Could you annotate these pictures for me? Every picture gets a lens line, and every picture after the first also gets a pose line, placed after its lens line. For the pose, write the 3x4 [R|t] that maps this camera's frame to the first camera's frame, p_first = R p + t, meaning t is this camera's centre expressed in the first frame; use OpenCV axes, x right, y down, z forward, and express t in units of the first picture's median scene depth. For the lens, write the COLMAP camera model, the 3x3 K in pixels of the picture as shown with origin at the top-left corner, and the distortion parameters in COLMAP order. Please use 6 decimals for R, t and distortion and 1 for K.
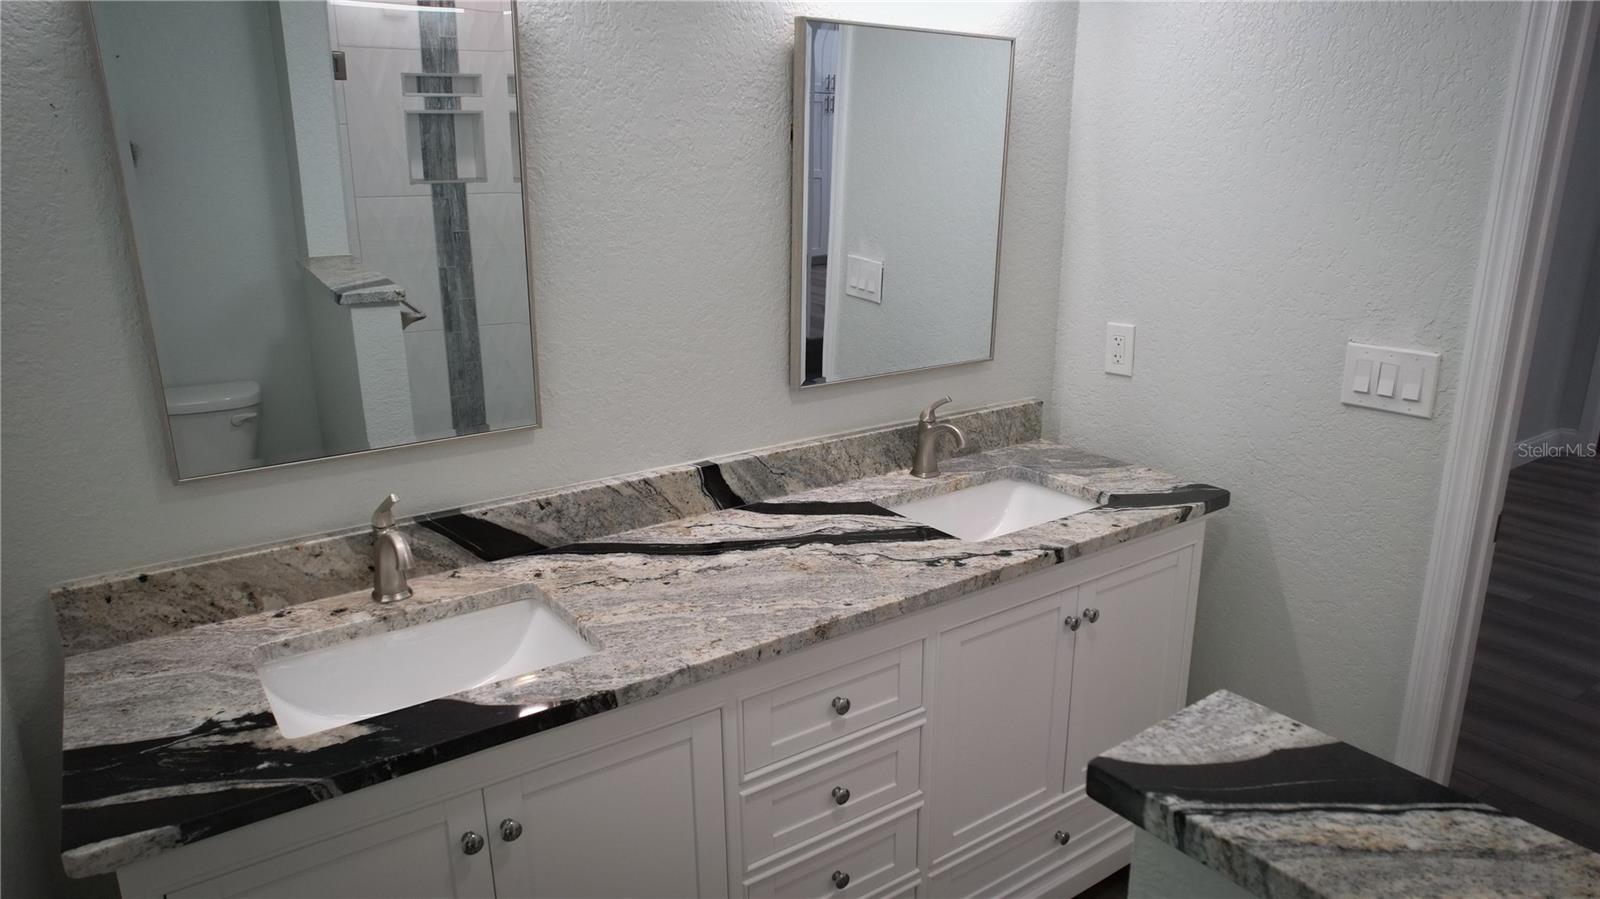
lens RADIAL K [[1012.4, 0, 806.9], [0, 1012.4, 450.1], [0, 0, 1]] dist [-0.073376, 0.053458]
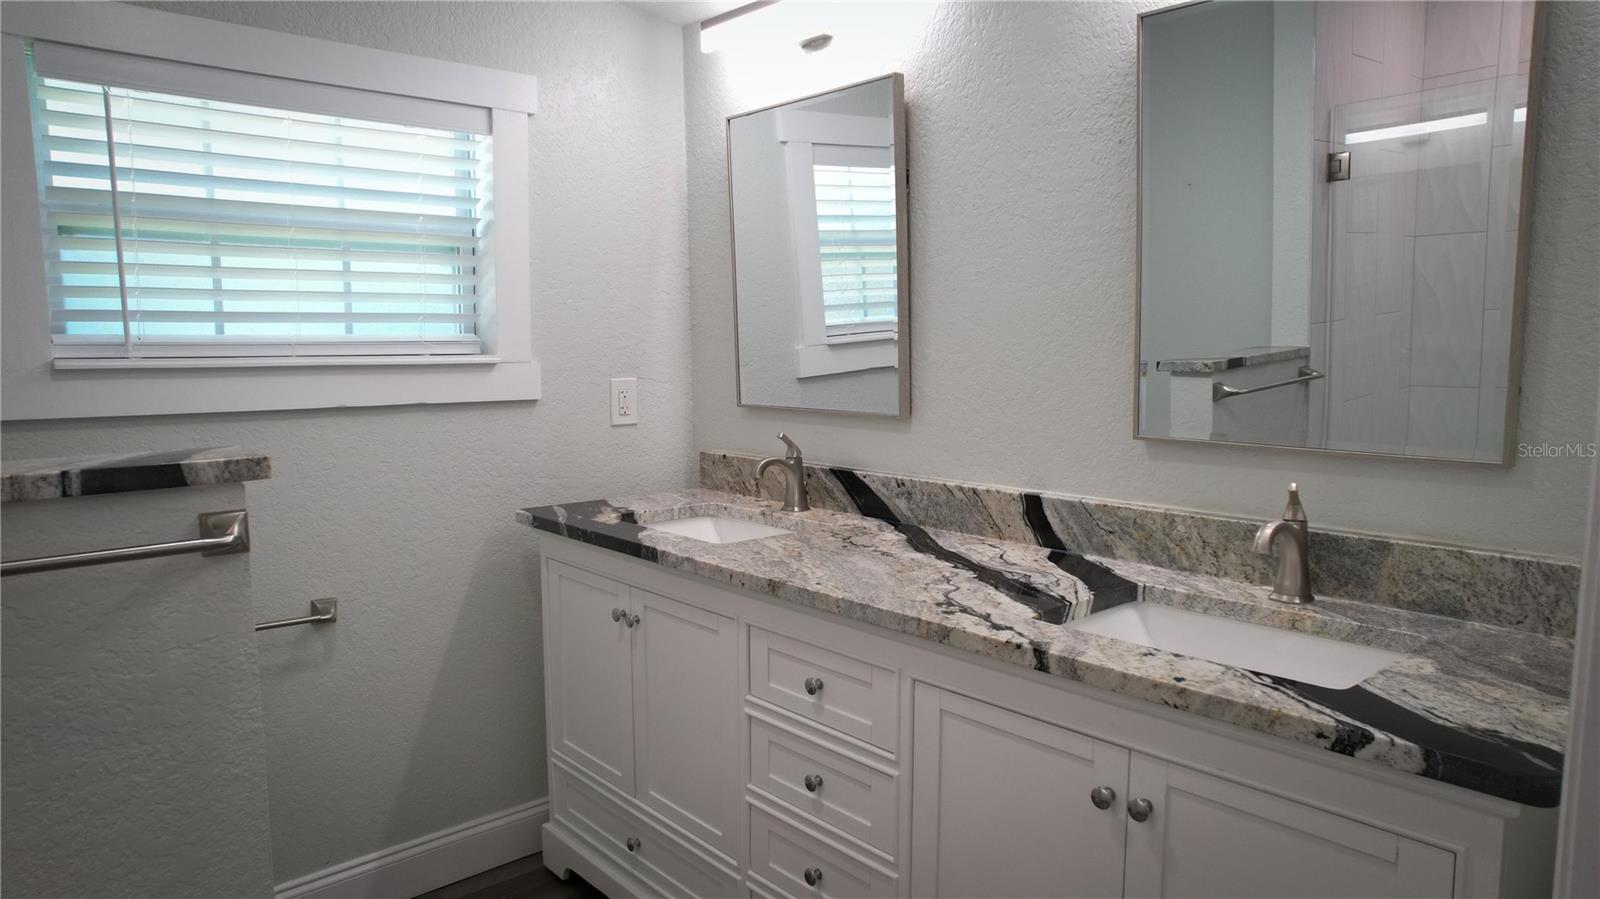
lens RADIAL K [[1012.4, 0, 806.9], [0, 1012.4, 450.1], [0, 0, 1]] dist [-0.073376, 0.053458]
pose [[0.124264, 0.111956, -0.985913, 0.899324], [-0.266197, 0.960952, 0.075571, -0.045644], [0.955875, 0.253056, 0.149215, 0.692385]]
